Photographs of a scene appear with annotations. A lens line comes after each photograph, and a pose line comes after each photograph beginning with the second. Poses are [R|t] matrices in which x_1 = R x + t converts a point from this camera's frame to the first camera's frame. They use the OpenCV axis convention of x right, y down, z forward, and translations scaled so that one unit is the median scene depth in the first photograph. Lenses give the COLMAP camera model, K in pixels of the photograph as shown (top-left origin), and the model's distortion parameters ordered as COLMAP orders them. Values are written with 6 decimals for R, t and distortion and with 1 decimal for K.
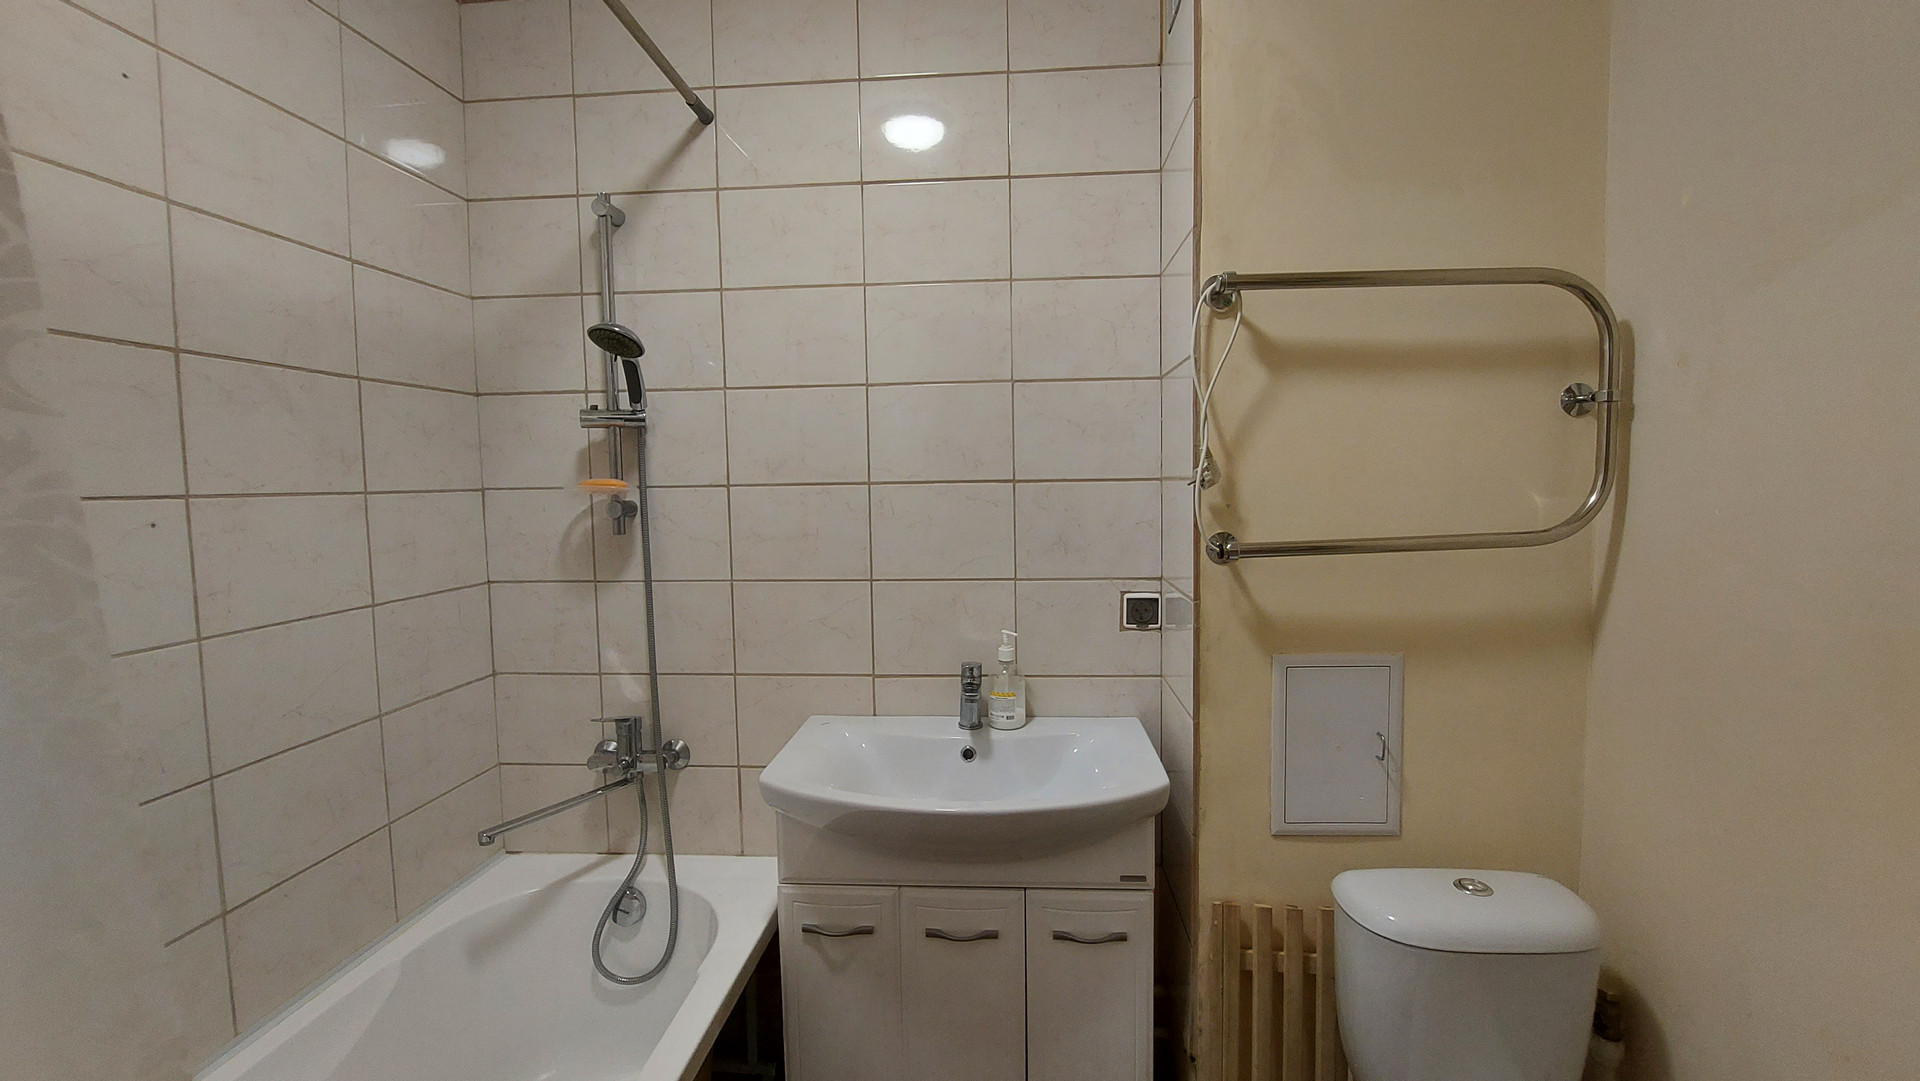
lens RADIAL K [[770.8, 0, 964.8], [0, 770.8, 541.4], [0, 0, 1]] dist [-0.012291, -0.003033]
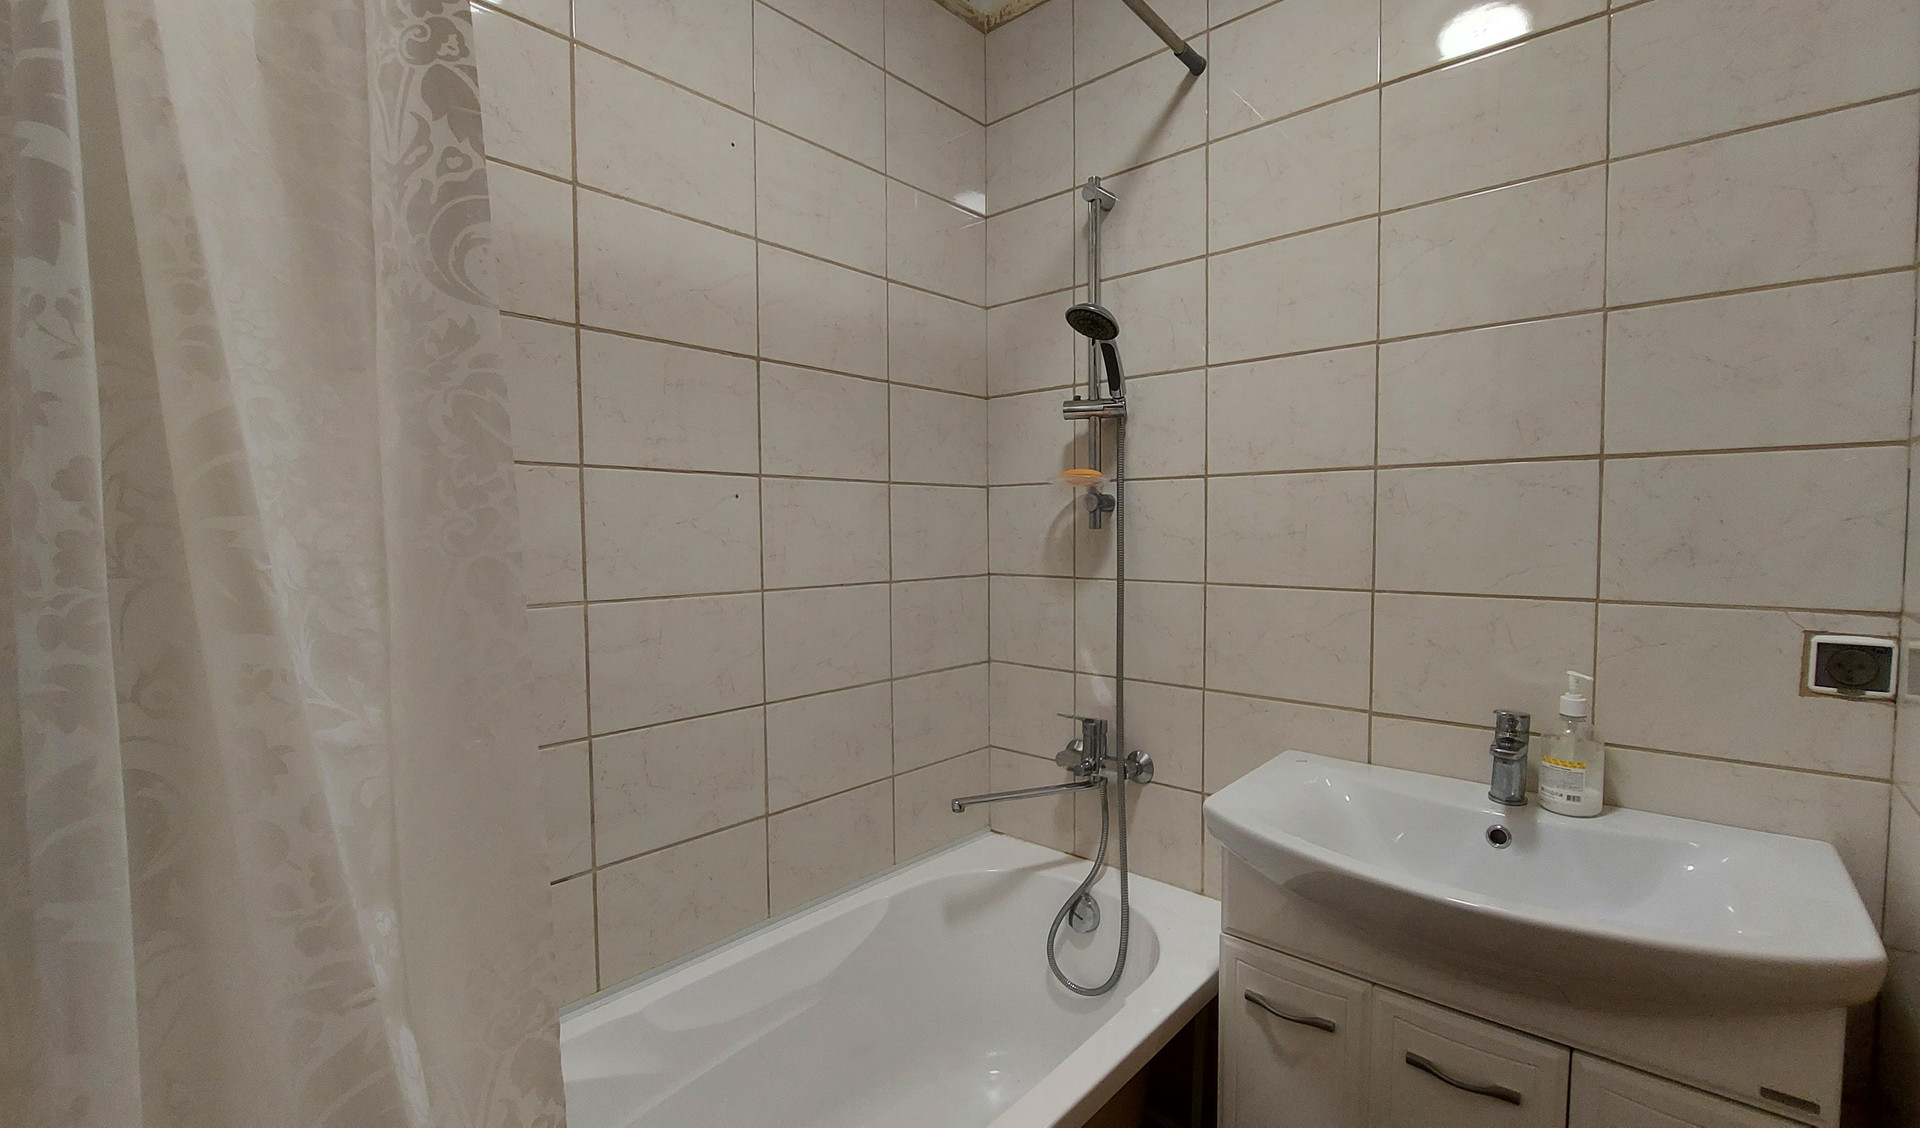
lens RADIAL K [[816.4, 0, 967.0], [0, 816.4, 560.5], [0, 0, 1]] dist [-0.015664, -0.001335]
pose [[0.802842, 0.046460, -0.594379, 0.040079], [-0.053996, 0.998528, 0.005116, 0.039044], [0.593742, 0.027987, 0.804169, 0.085066]]
